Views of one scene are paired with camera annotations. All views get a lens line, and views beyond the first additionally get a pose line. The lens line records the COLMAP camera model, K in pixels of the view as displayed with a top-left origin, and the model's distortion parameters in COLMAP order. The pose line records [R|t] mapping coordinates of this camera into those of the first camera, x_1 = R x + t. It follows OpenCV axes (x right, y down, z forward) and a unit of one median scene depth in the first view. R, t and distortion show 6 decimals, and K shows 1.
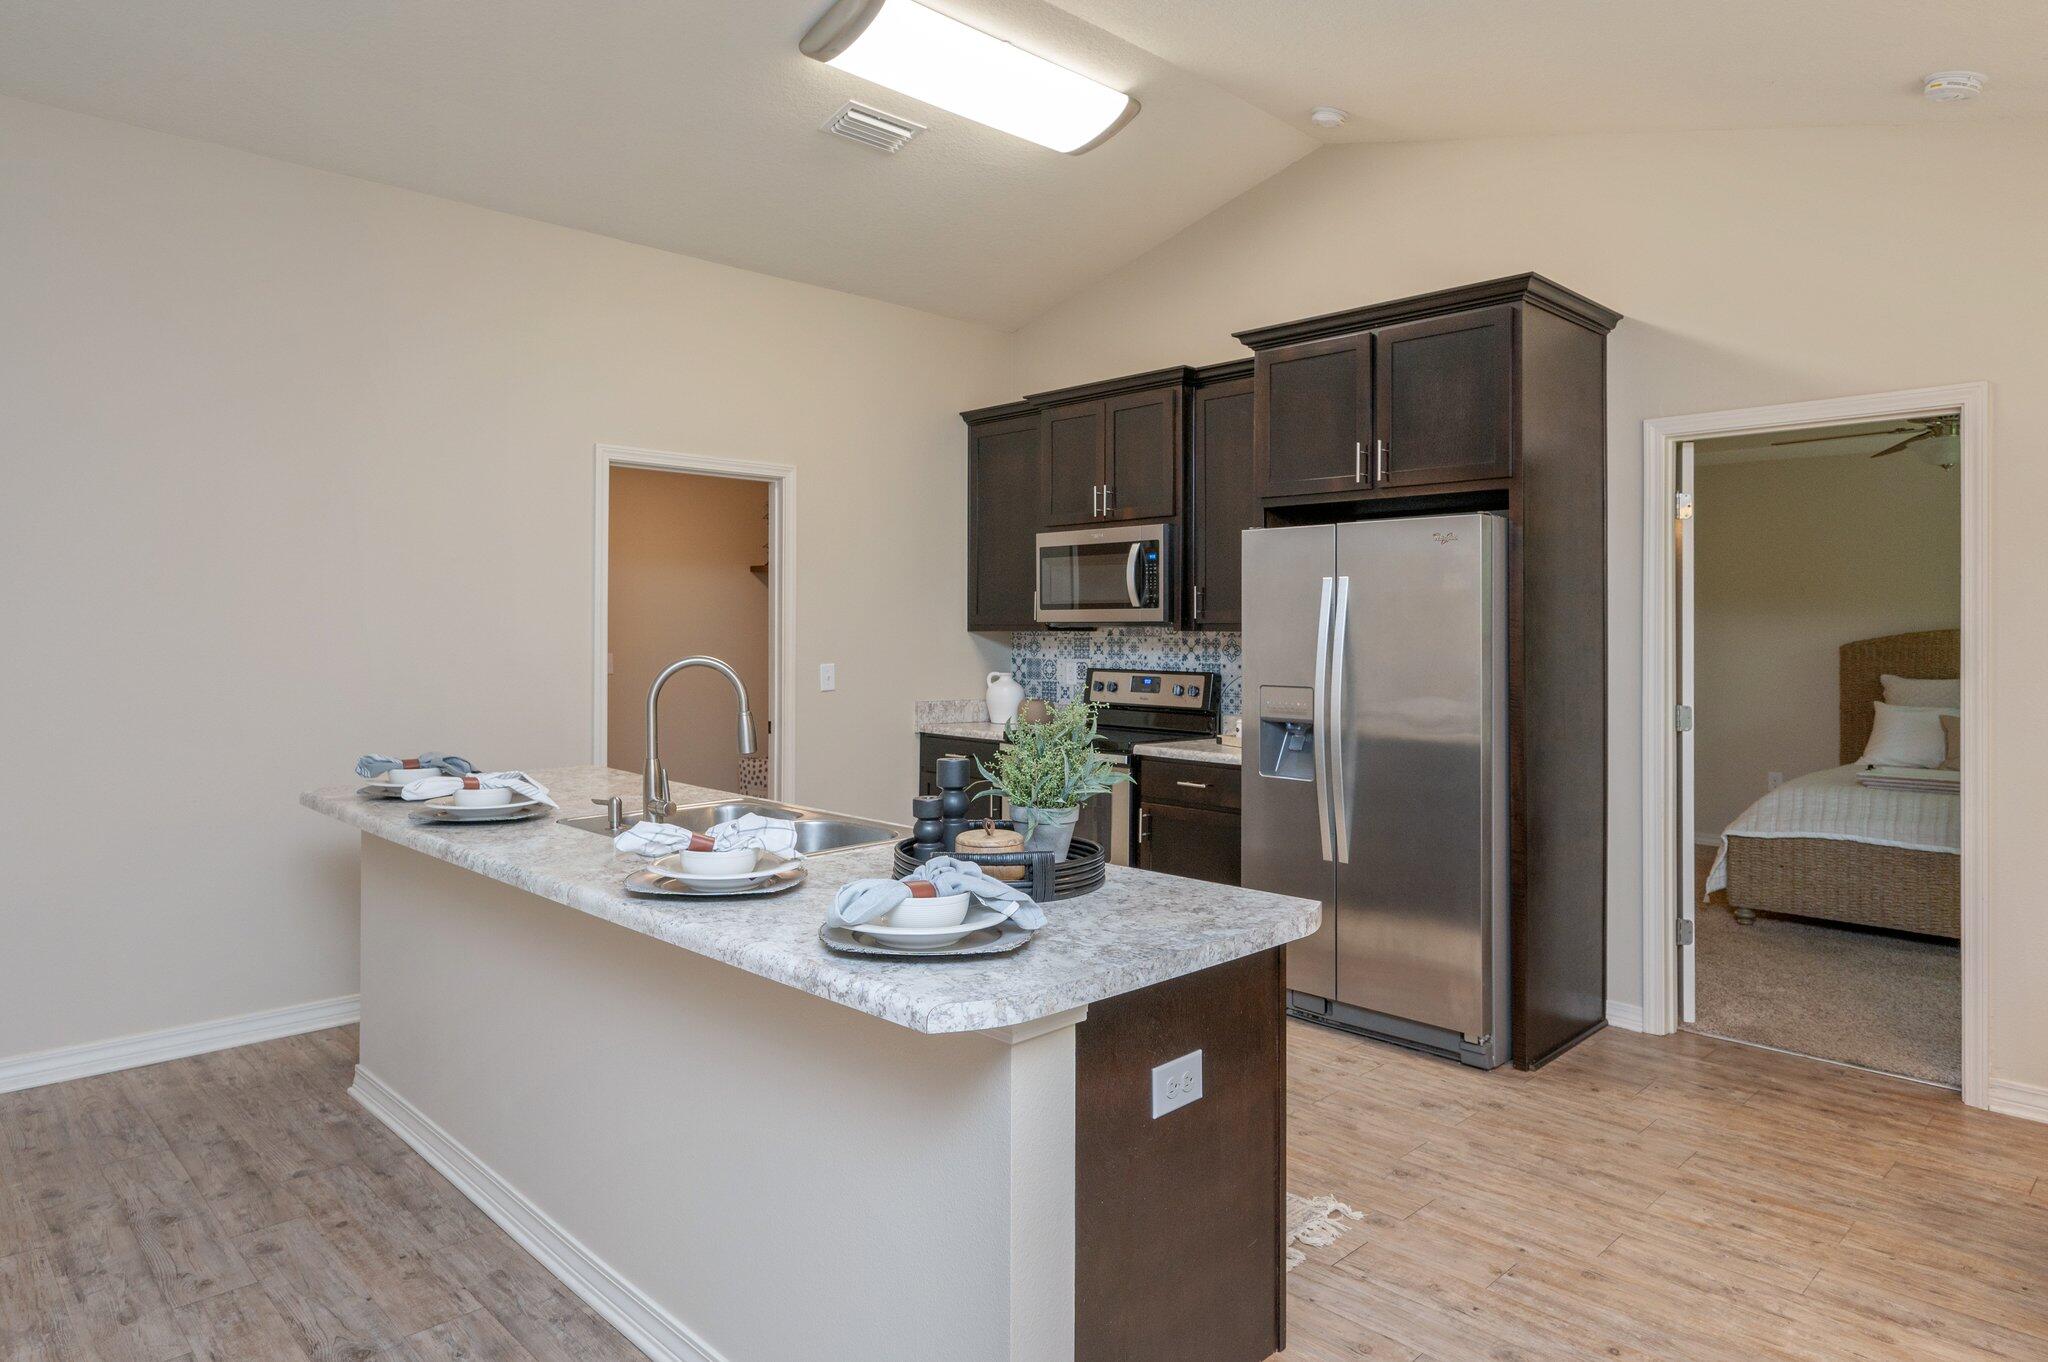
lens RADIAL K [[1227.7, 0, 1037.4], [0, 1227.7, 623.4], [0, 0, 1]] dist [0.002253, -0.002440]
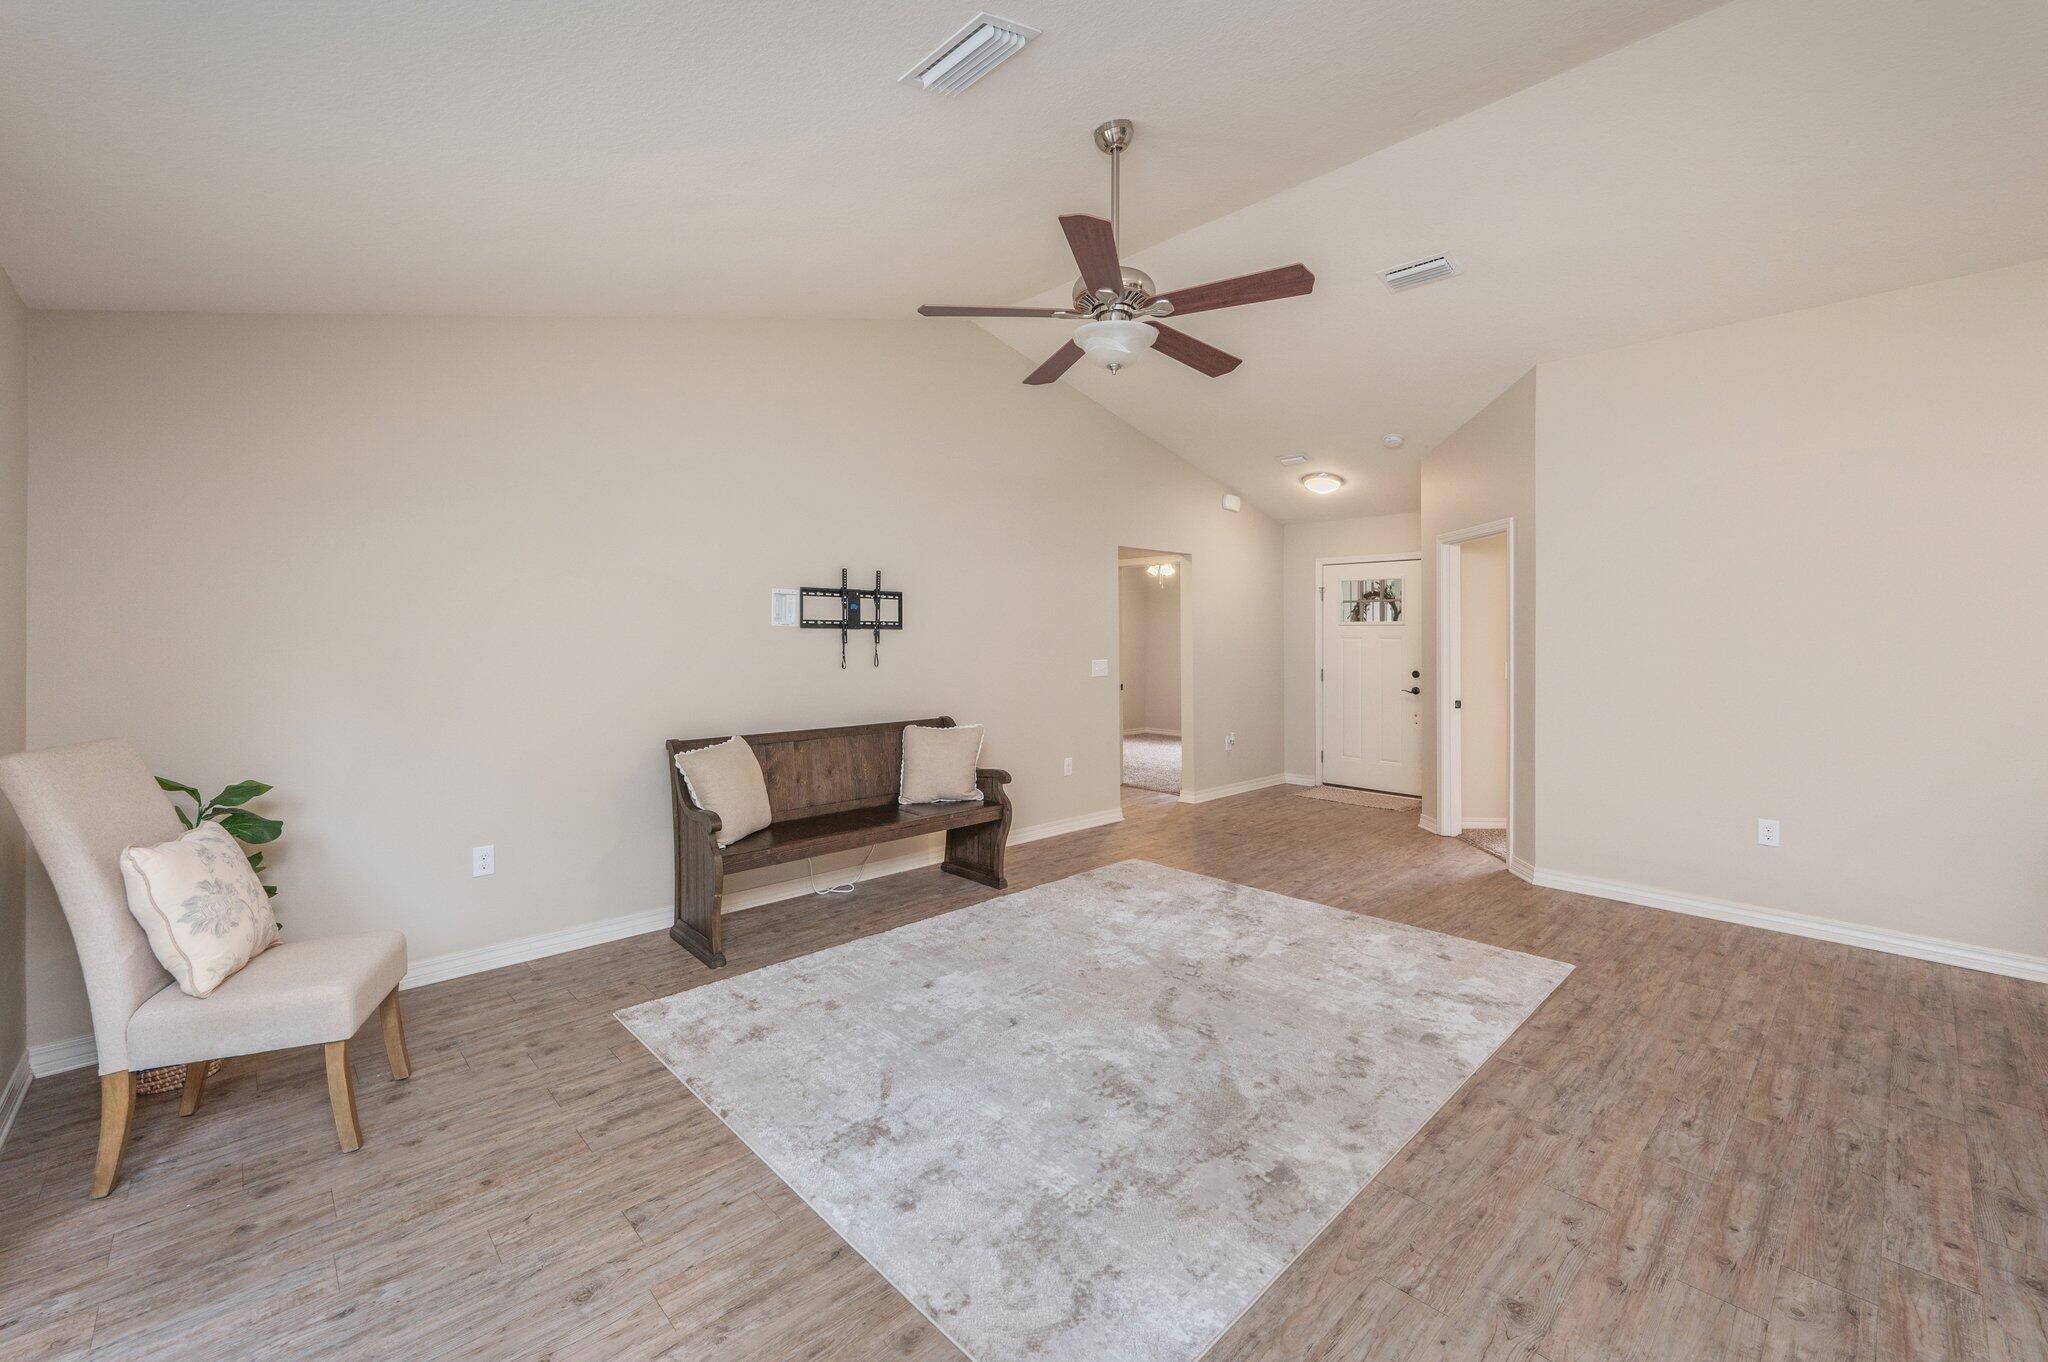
lens RADIAL K [[834.6, 0, 1041.9], [0, 834.6, 640.0], [0, 0, 1]] dist [0.007568, 0.000097]
pose [[-0.002200, 0.001769, -0.999996, 0.157600], [0.003777, 0.999991, 0.001761, -0.007225], [0.999990, -0.003773, -0.002207, -0.017333]]
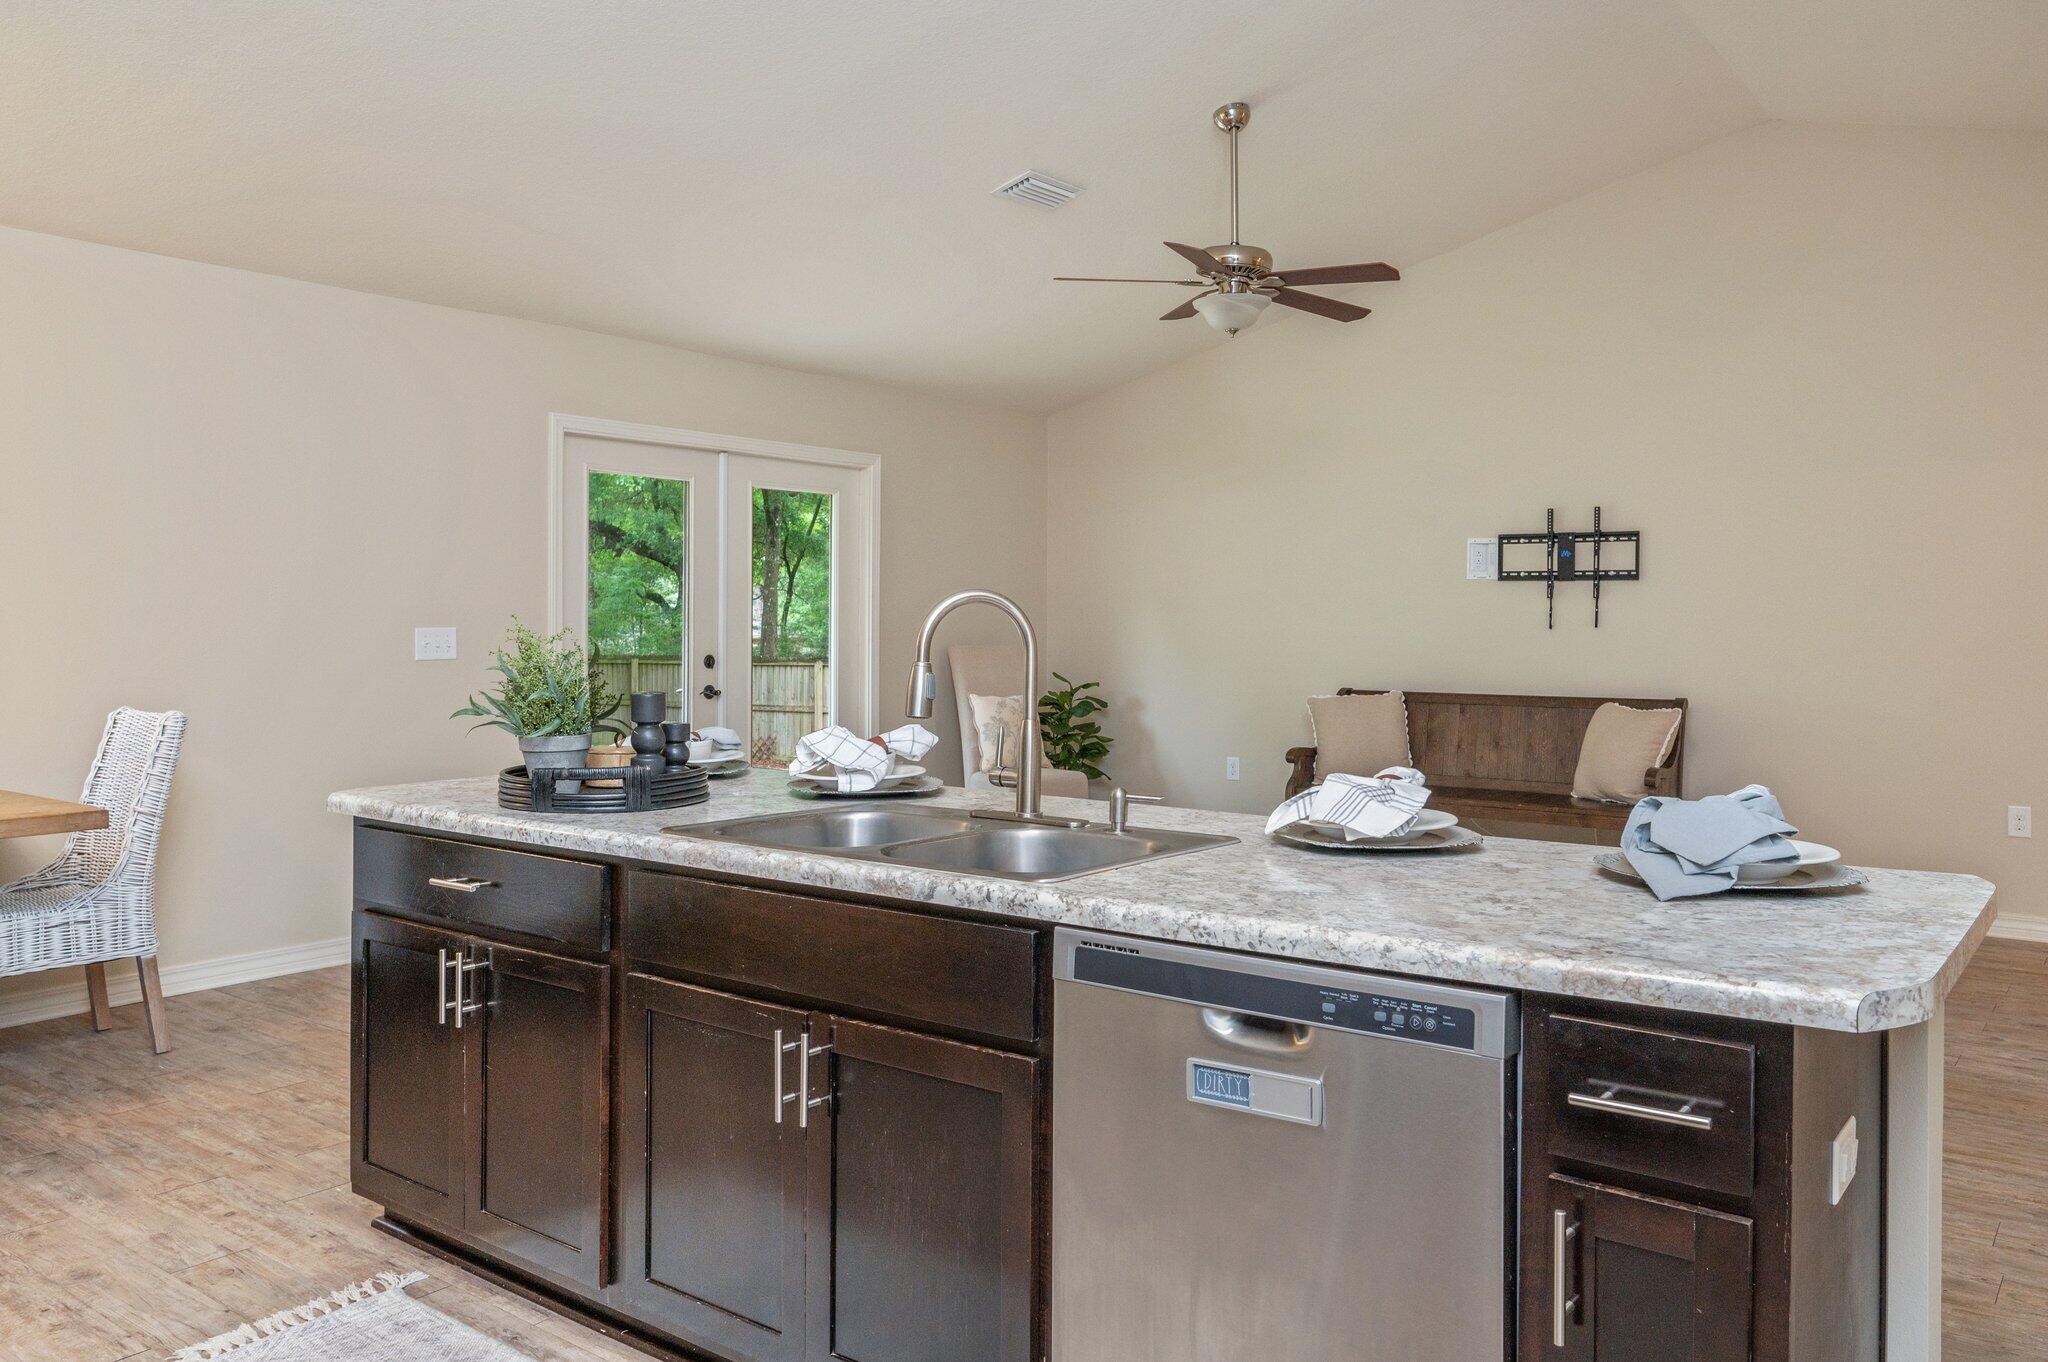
lens RADIAL K [[1508.5, 0, 1047.7], [0, 1508.5, 616.9], [0, 0, 1]] dist [0.004216, -0.006884]
pose [[-0.988717, -0.007471, -0.149608, -0.096822], [-0.006735, 0.999963, -0.005427, 0.024427], [0.149643, -0.004359, -0.988730, 1.045072]]
